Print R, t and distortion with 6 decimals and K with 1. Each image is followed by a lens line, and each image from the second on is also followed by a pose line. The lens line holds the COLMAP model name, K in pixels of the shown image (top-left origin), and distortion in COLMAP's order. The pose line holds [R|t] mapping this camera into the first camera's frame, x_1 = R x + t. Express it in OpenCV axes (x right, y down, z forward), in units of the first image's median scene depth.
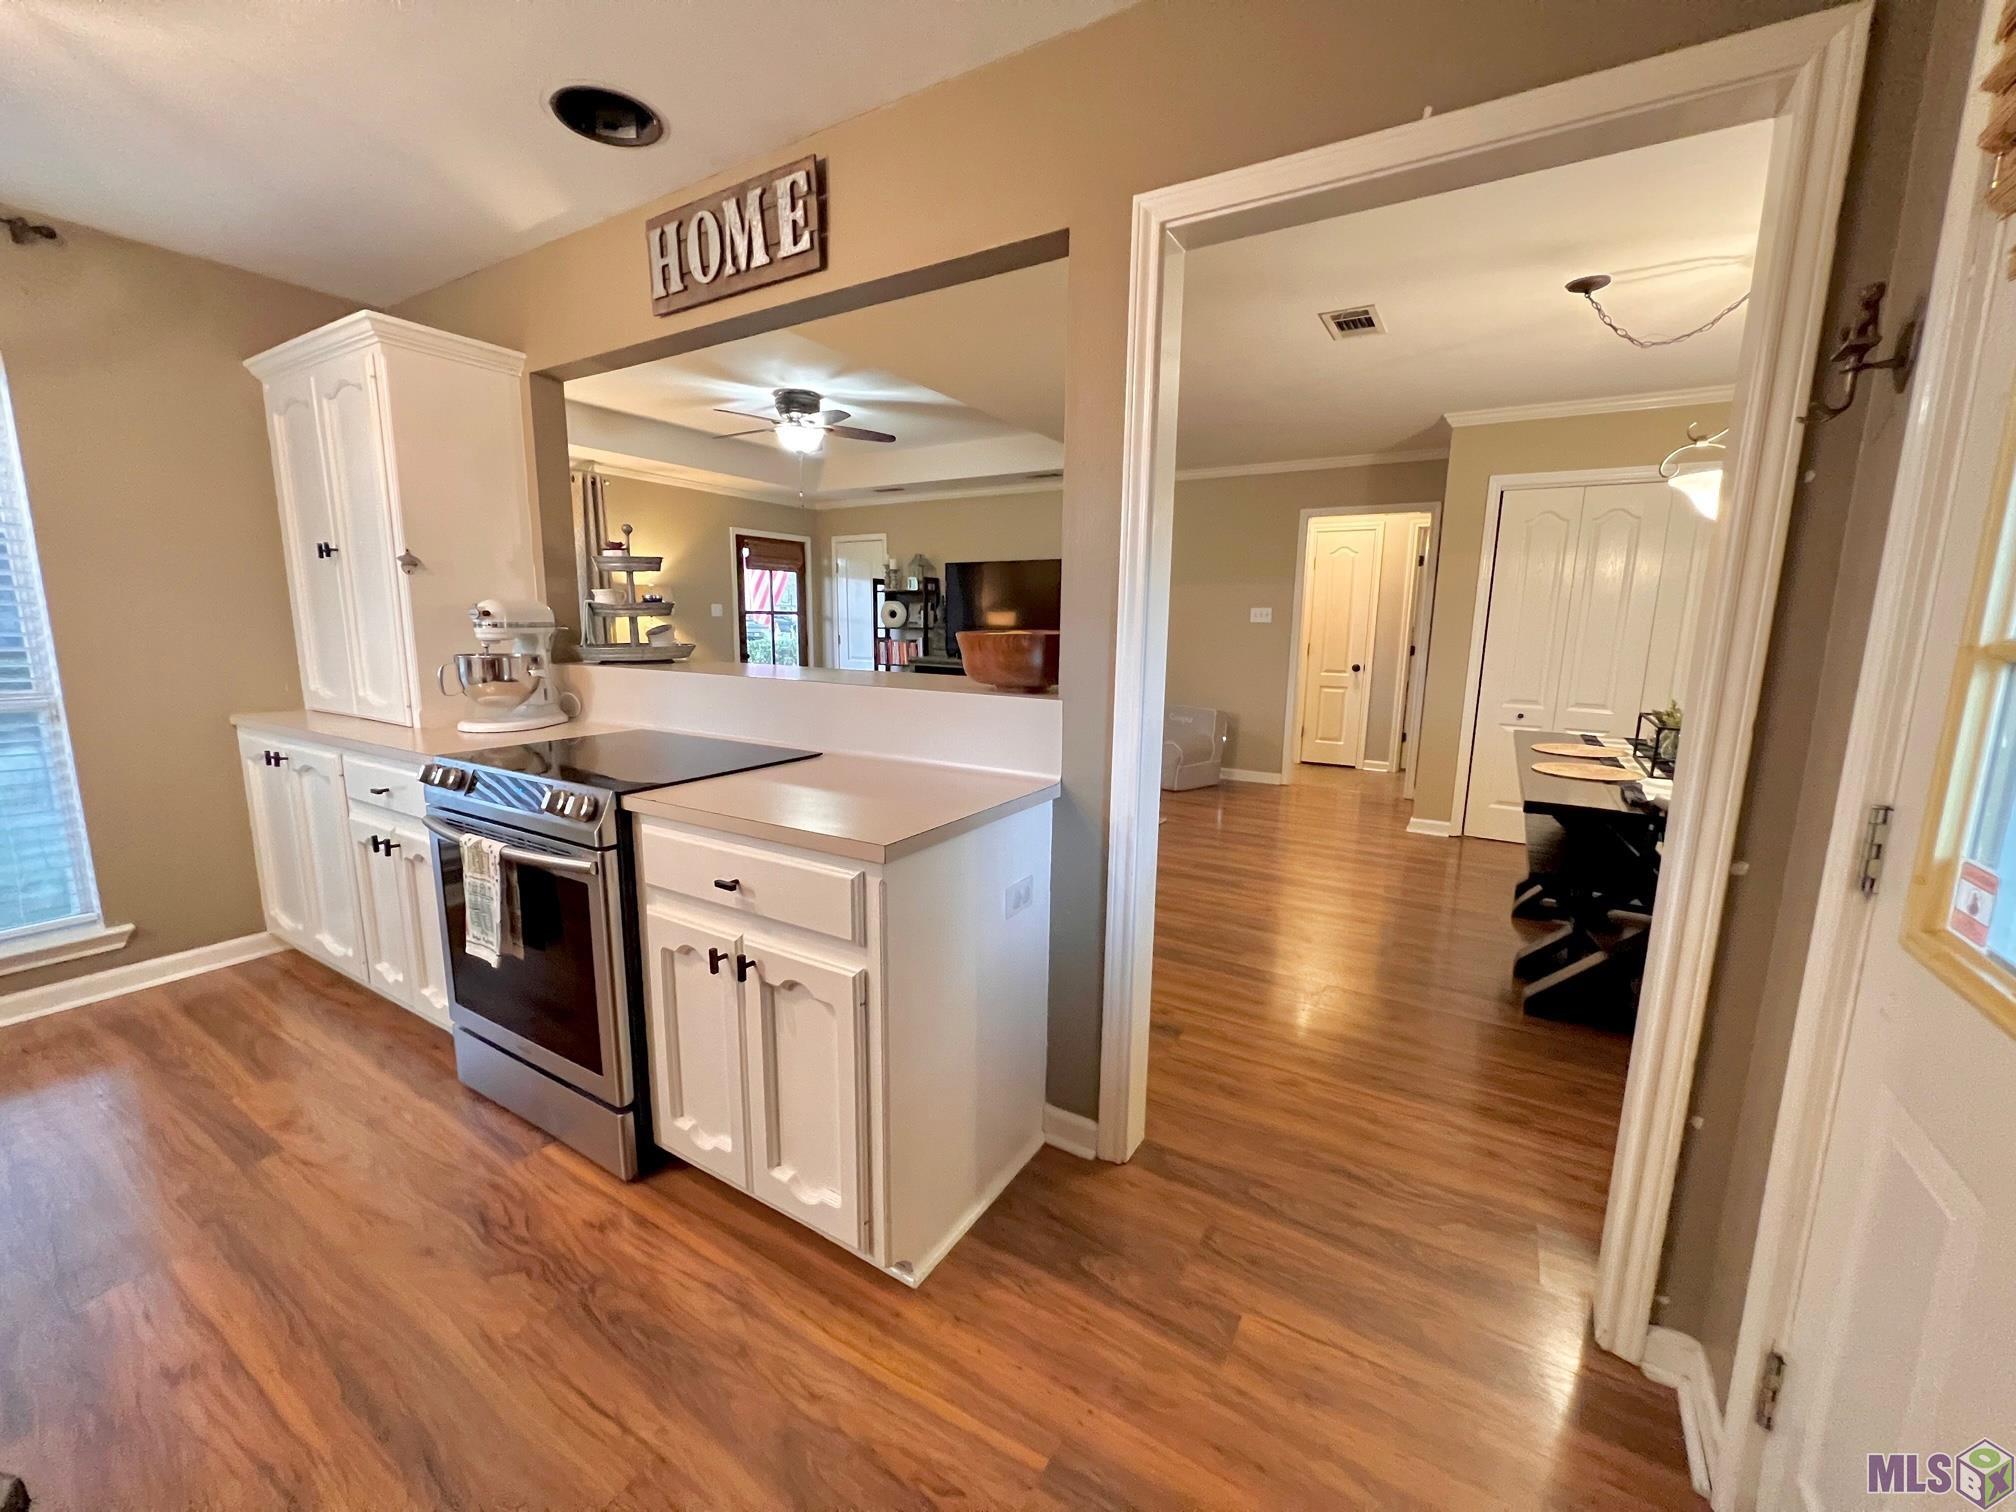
lens RADIAL K [[809.3, 0, 1003.7], [0, 809.3, 754.2], [0, 0, 1]] dist [0.000384, 0.000201]
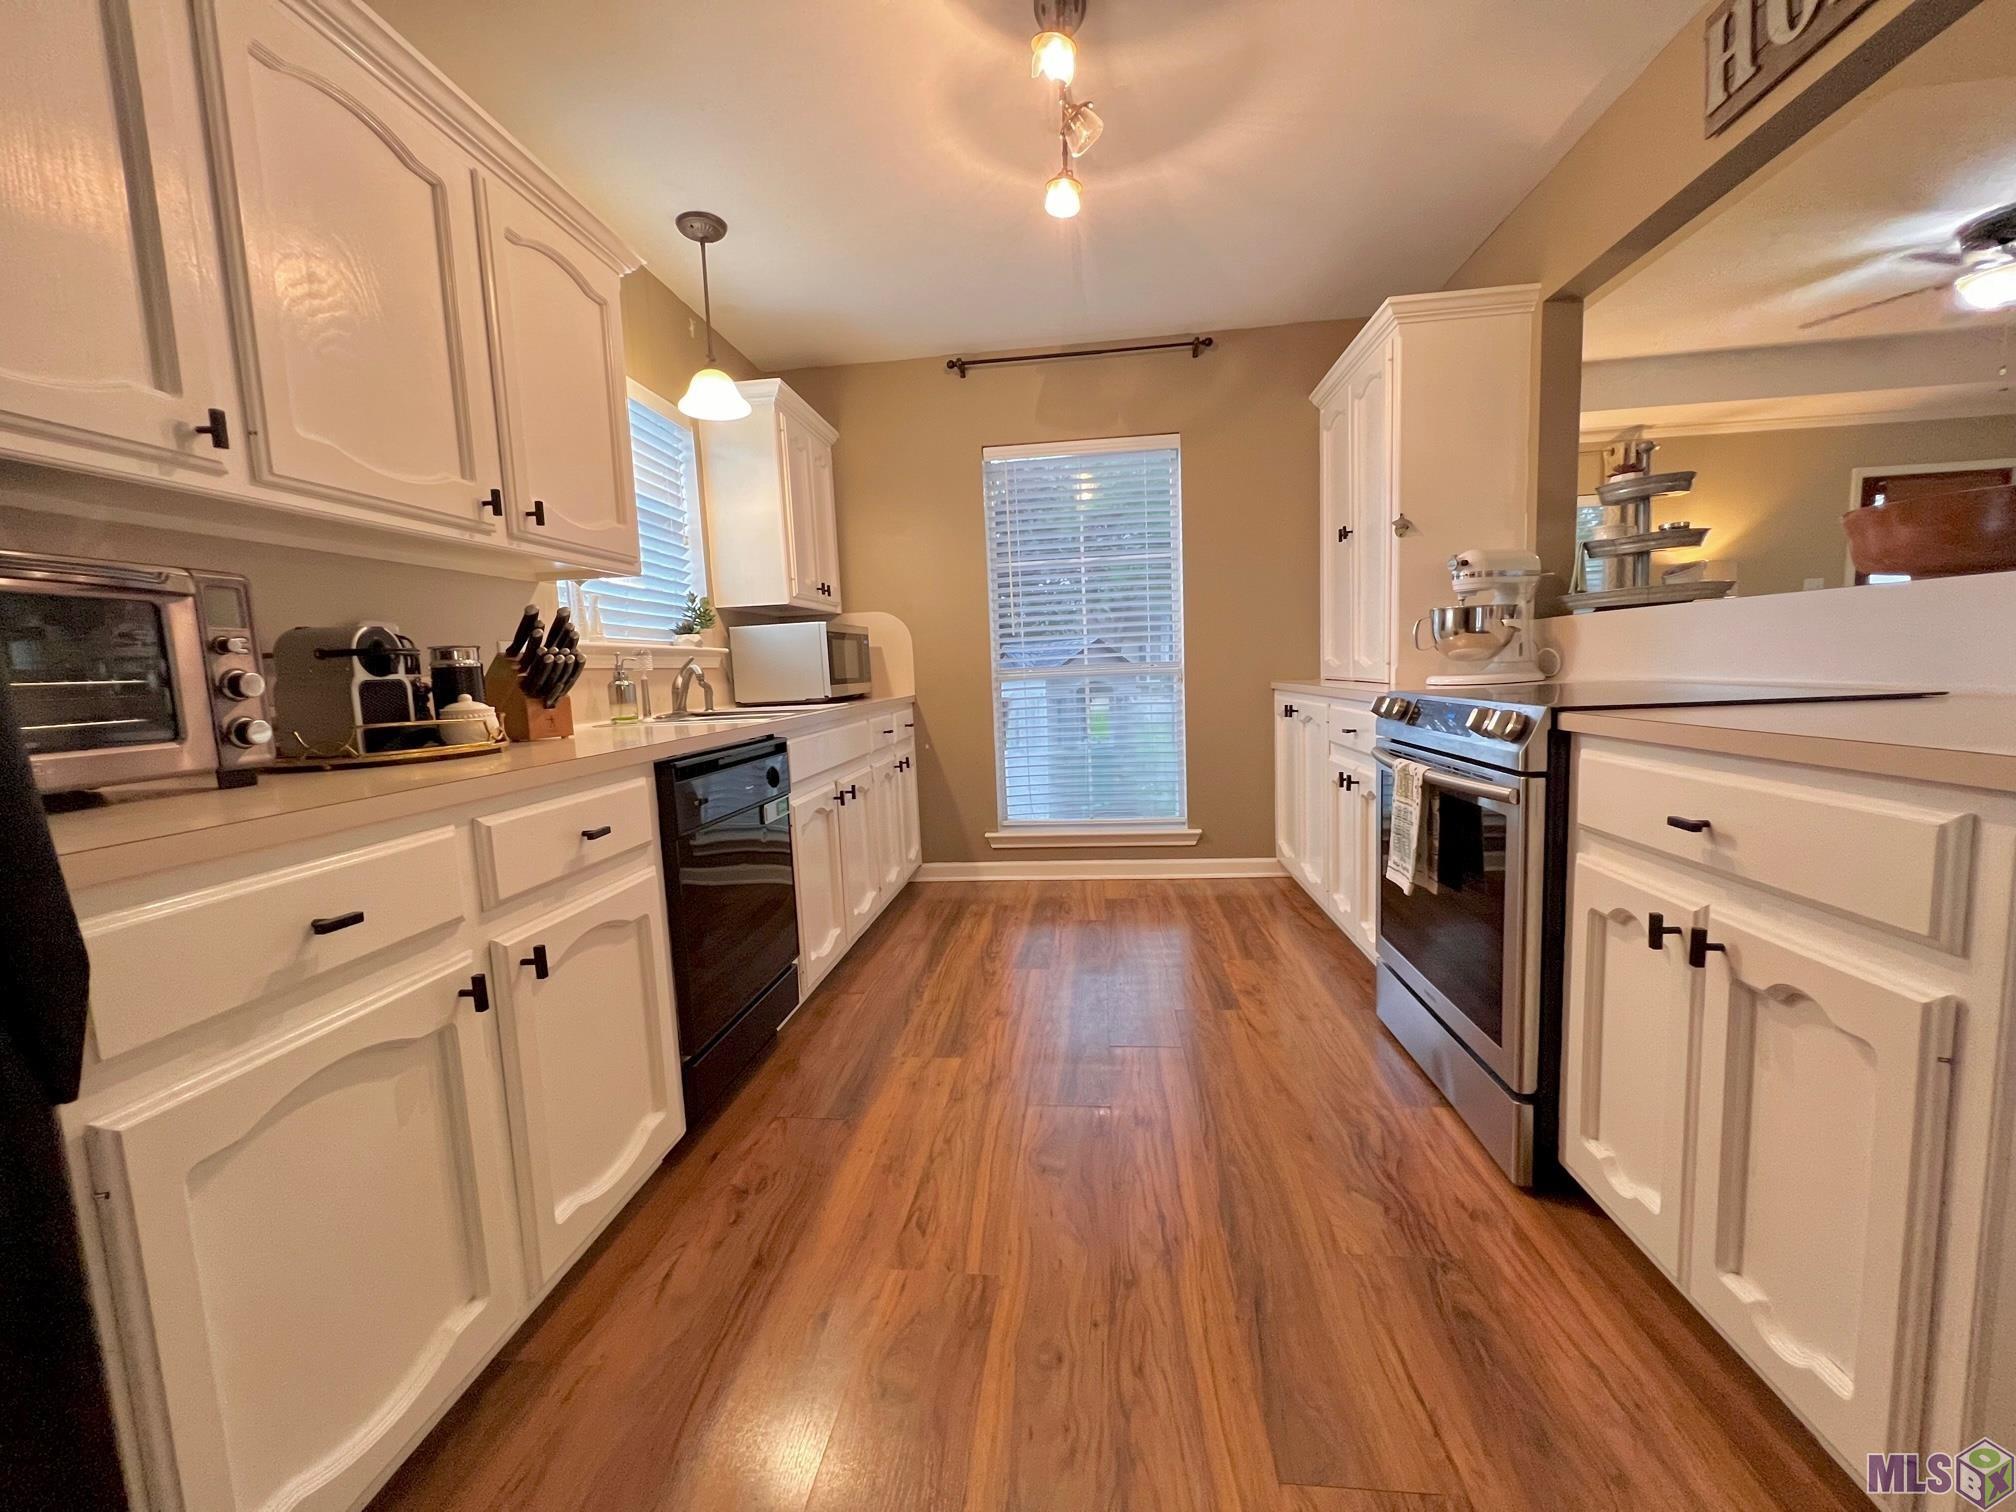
lens RADIAL K [[809.3, 0, 1003.7], [0, 809.3, 754.2], [0, 0, 1]] dist [0.000384, 0.000201]
pose [[0.423980, 0.065272, -0.903316, 0.029761], [-0.103384, 0.994368, 0.023327, 0.122540], [0.899751, 0.083498, 0.428341, 0.137001]]
